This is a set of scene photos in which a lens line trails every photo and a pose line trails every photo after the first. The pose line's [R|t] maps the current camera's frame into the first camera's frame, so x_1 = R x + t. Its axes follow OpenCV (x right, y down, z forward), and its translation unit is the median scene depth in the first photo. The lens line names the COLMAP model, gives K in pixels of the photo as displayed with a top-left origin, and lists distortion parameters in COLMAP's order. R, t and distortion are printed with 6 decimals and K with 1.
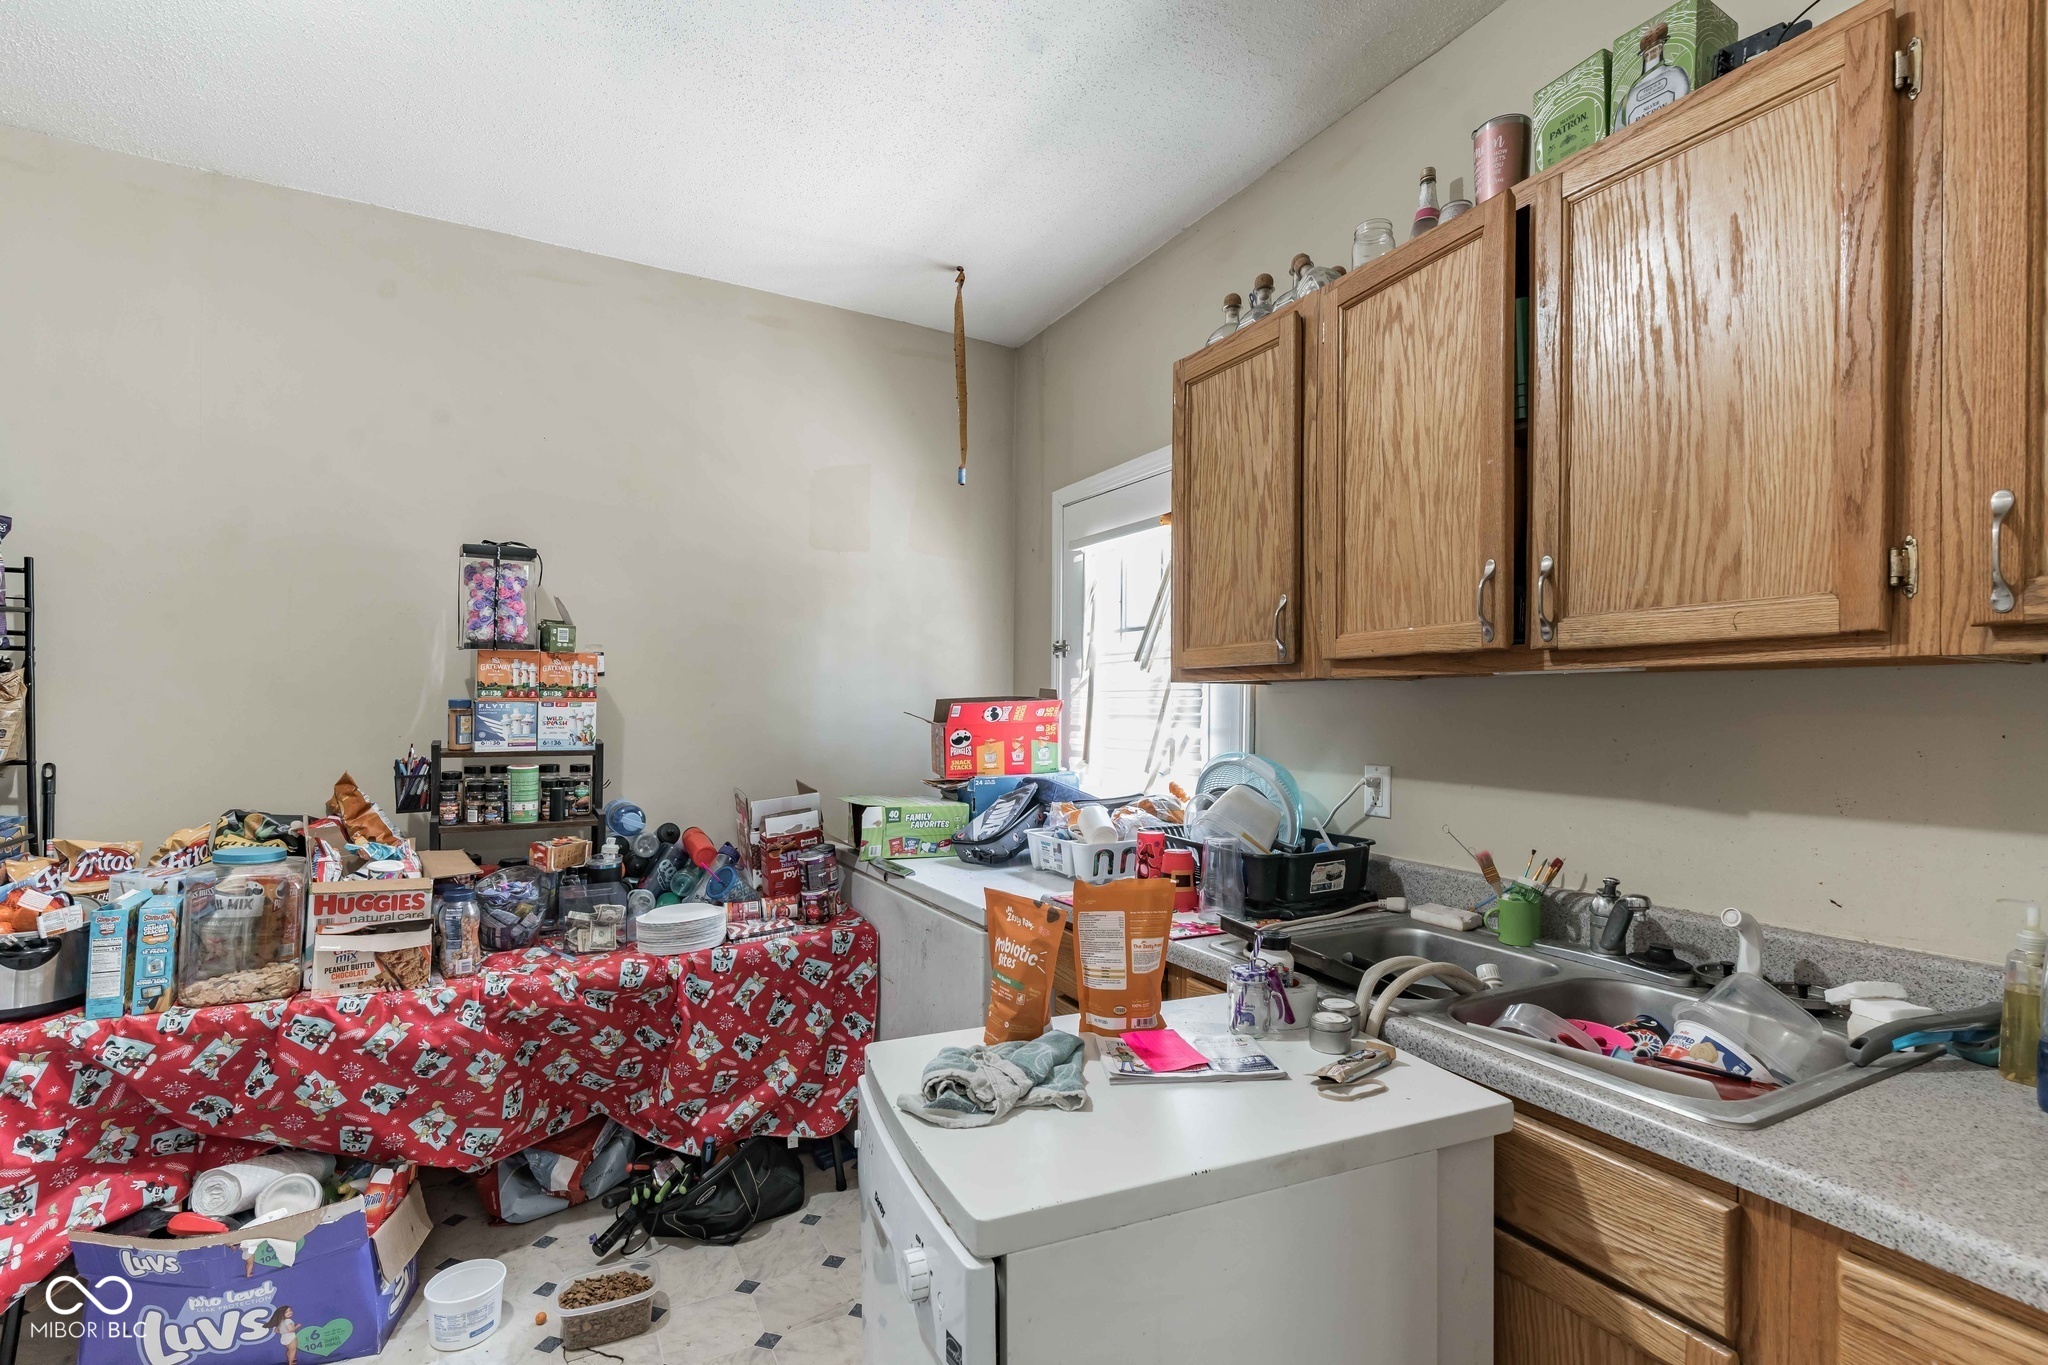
lens RADIAL K [[945.2, 0, 1018.6], [0, 945.2, 688.9], [0, 0, 1]] dist [0.004221, 0.000654]
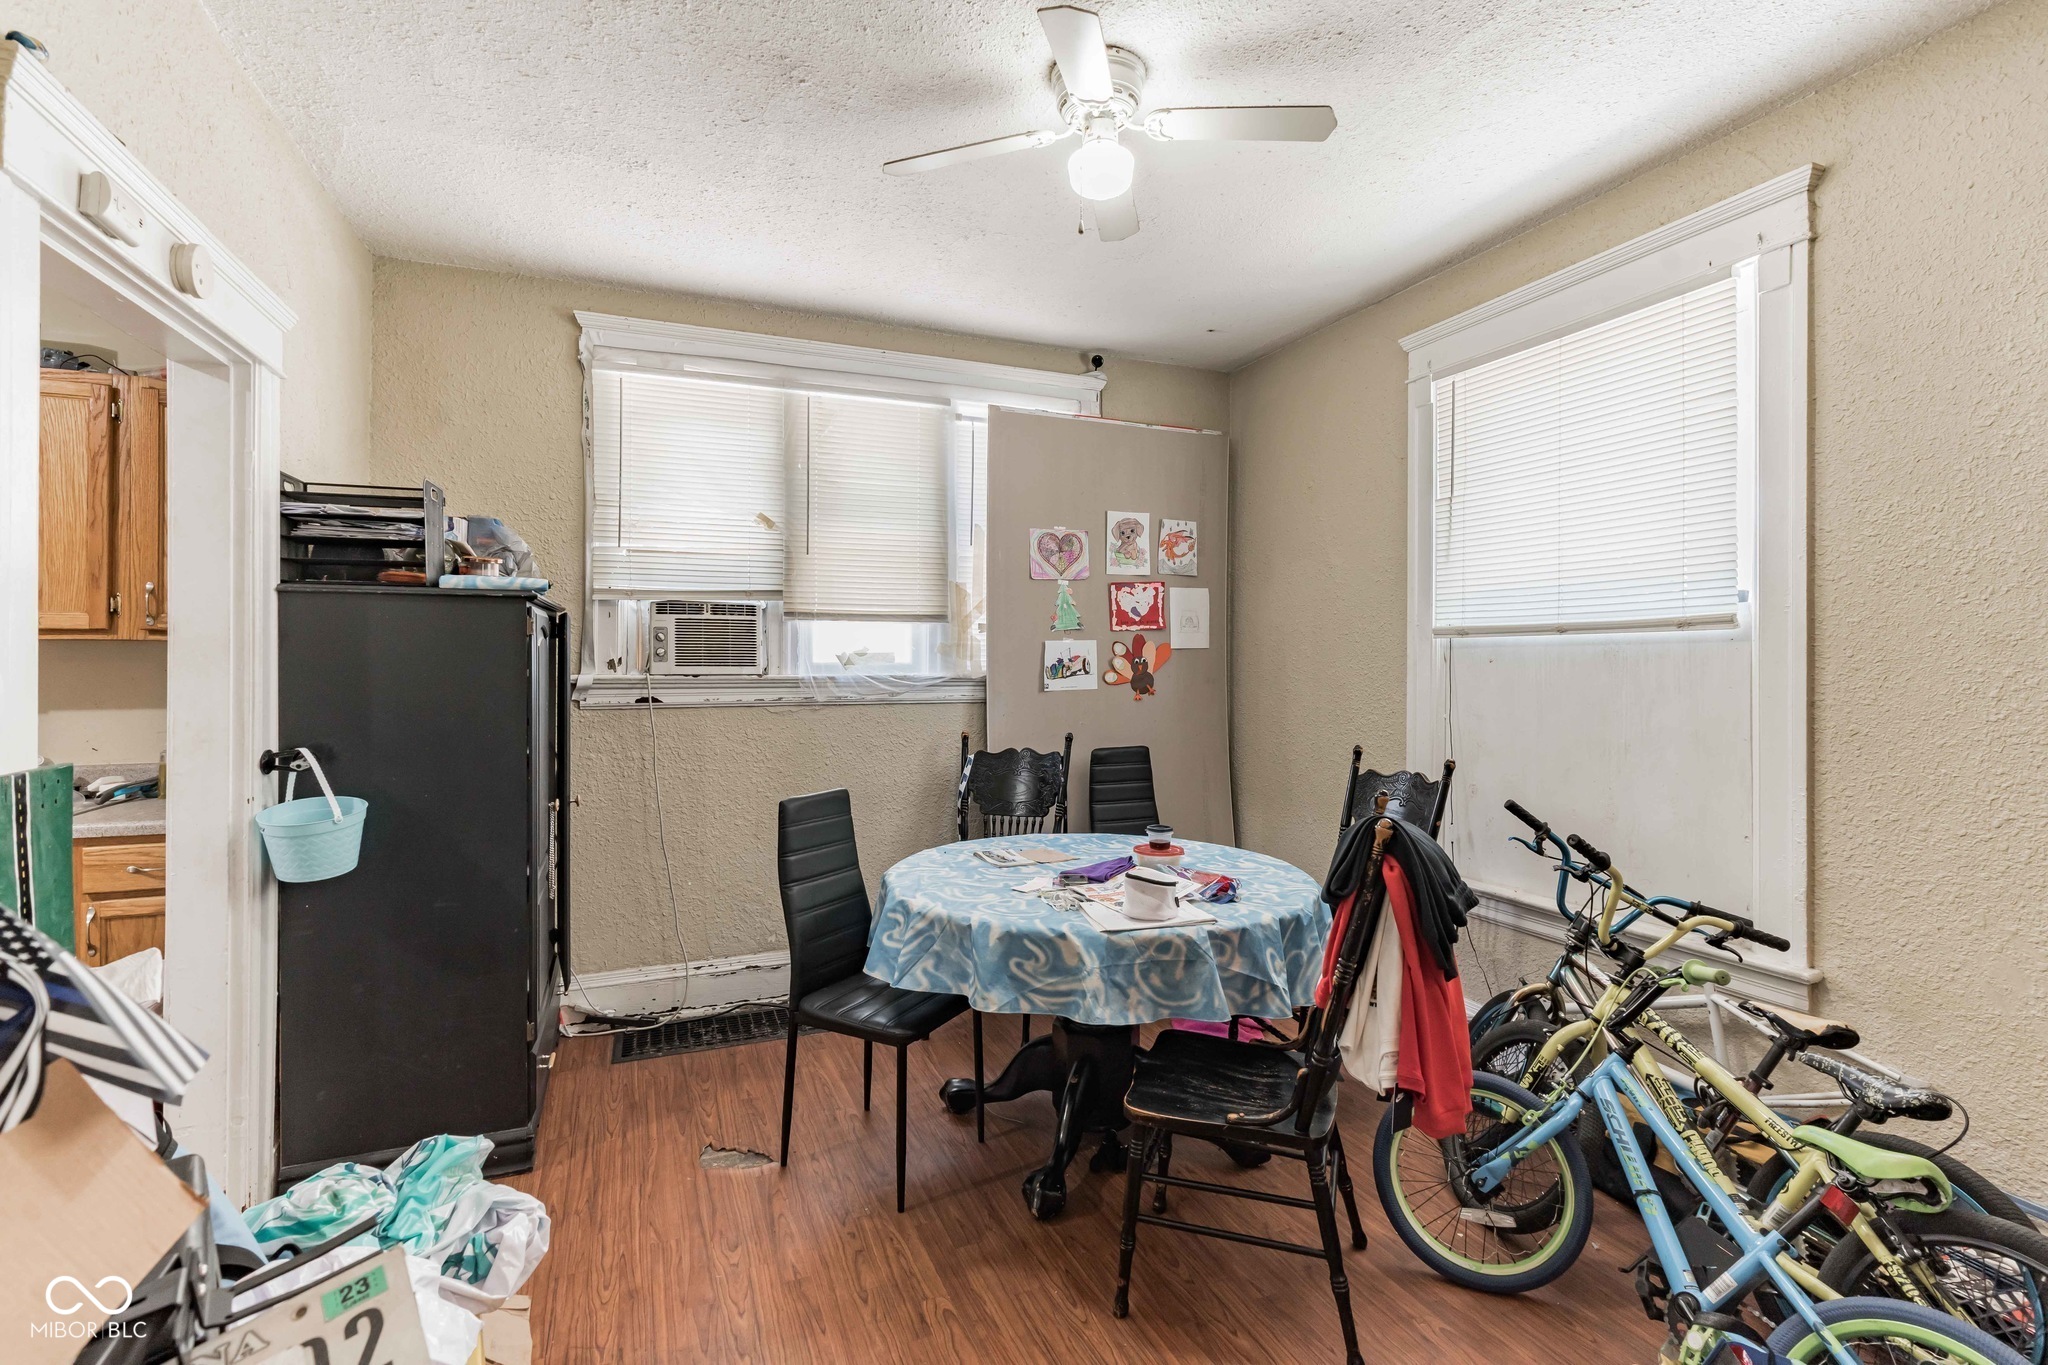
lens RADIAL K [[945.2, 0, 1019.5], [0, 945.2, 662.8], [0, 0, 1]] dist [0.004221, 0.000654]
pose [[0.105991, -0.003730, 0.994360, -1.340322], [-0.009428, 0.999944, 0.004756, -0.008028], [-0.994322, -0.009879, 0.105950, -1.677977]]
